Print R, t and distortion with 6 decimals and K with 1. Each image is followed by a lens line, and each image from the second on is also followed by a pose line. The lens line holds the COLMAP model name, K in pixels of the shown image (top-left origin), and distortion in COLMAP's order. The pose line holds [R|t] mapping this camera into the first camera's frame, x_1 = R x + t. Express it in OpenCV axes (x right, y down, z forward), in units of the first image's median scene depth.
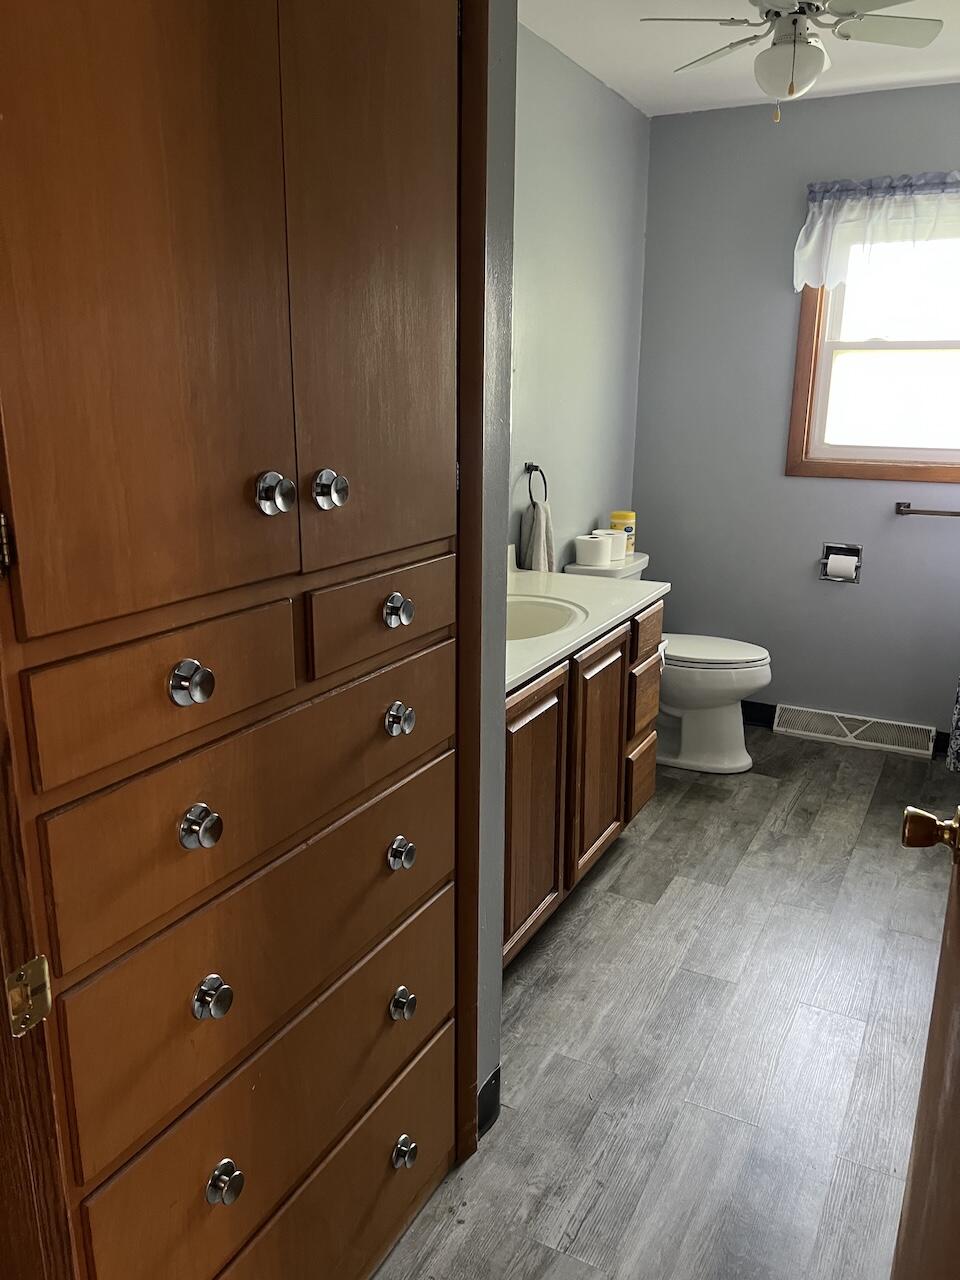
lens RADIAL K [[968.0, 0, 480.4], [0, 968.0, 636.1], [0, 0, 1]] dist [0.046592, -0.050503]
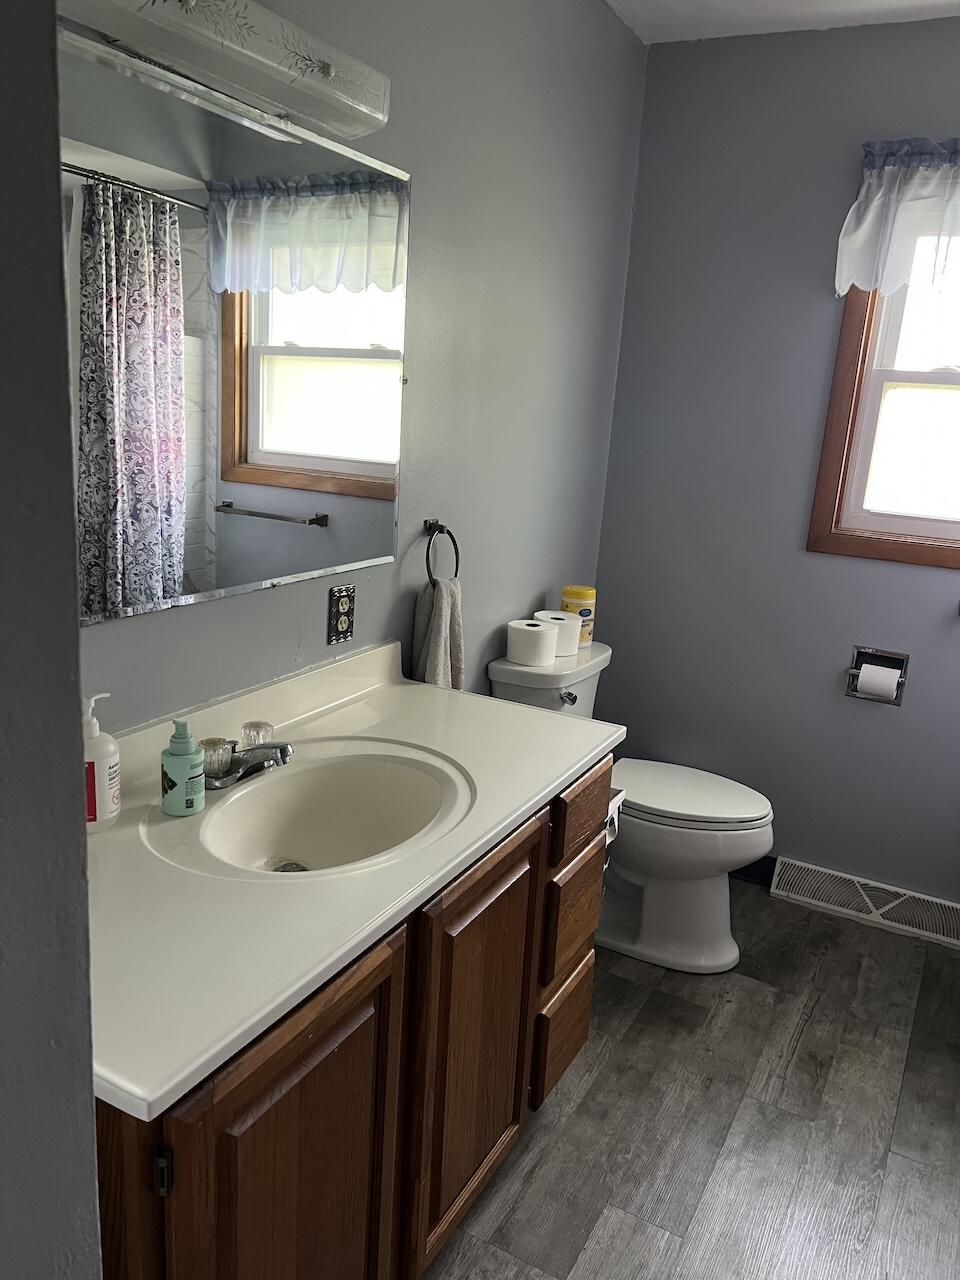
lens RADIAL K [[968.0, 0, 480.8], [0, 968.0, 641.0], [0, 0, 1]] dist [0.046592, -0.050503]
pose [[0.998243, 0.059030, 0.005139, 0.077853], [-0.058984, 0.998222, -0.008589, -0.083515], [-0.005636, 0.008270, 0.999950, 0.302057]]
